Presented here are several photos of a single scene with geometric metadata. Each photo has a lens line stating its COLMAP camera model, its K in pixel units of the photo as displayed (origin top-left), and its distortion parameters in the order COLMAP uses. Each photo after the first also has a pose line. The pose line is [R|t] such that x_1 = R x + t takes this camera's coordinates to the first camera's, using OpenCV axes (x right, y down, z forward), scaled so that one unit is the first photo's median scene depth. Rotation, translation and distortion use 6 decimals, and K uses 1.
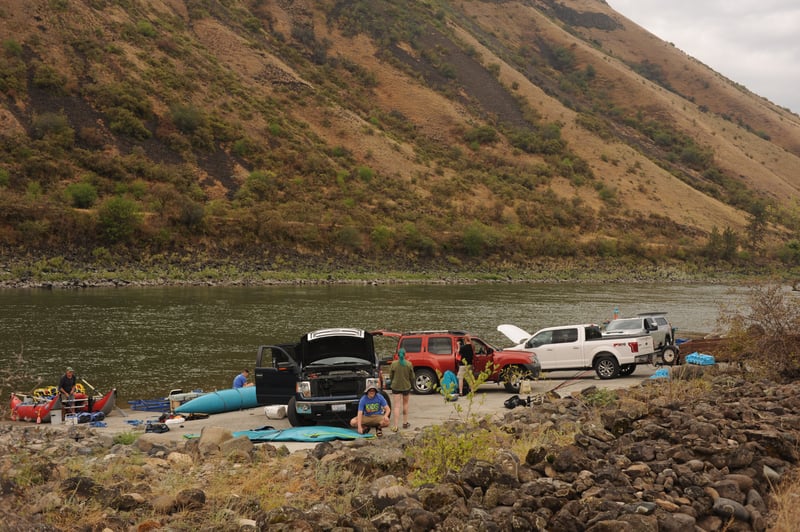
lens RADIAL K [[807.3, 0, 400.0], [0, 807.3, 266.0], [0, 0, 1]] dist [-0.077914, 0.095472]
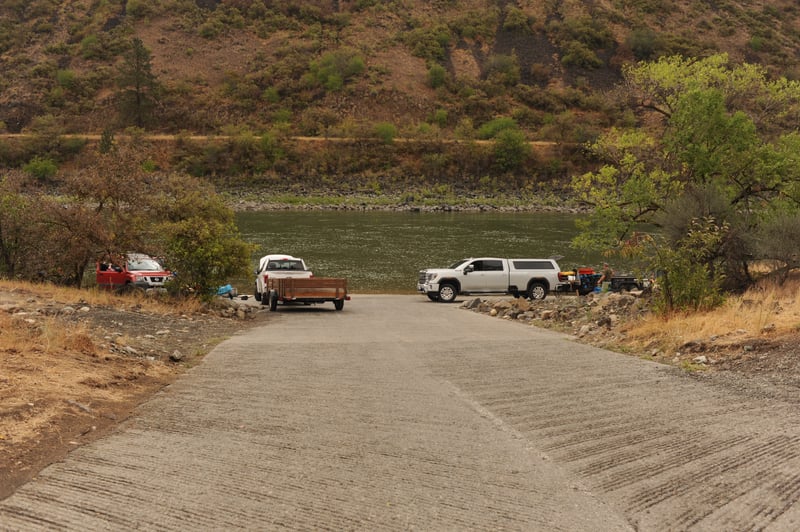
lens RADIAL K [[807.3, 0, 400.0], [0, 807.3, 266.0], [0, 0, 1]] dist [-0.077914, 0.095472]
pose [[0.749376, 0.067564, -0.658688, 0.196657], [-0.003761, 0.995199, 0.097802, -0.005234], [0.662134, -0.070813, 0.746032, 0.041153]]
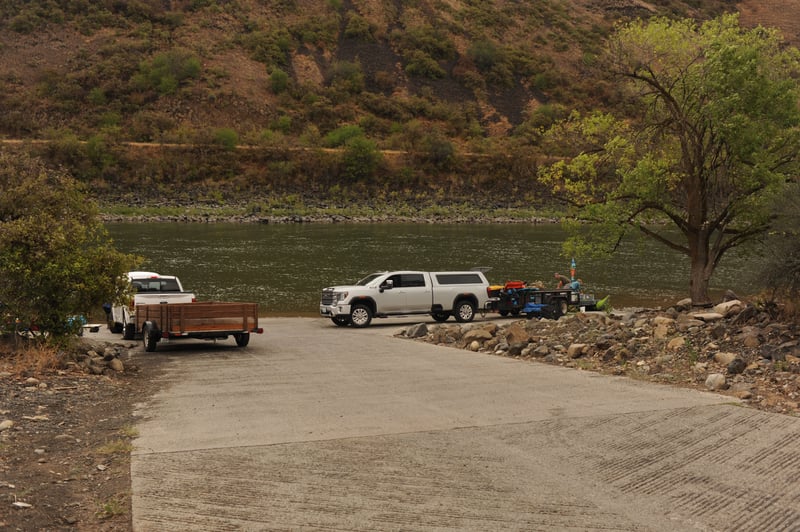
lens RADIAL K [[807.3, 0, 400.0], [0, 807.3, 266.0], [0, 0, 1]] dist [-0.077914, 0.095472]
pose [[0.871125, 0.043385, -0.489142, 0.156438], [-0.004721, 0.996783, 0.080003, -0.001555], [0.491039, -0.067384, 0.868527, 0.064465]]
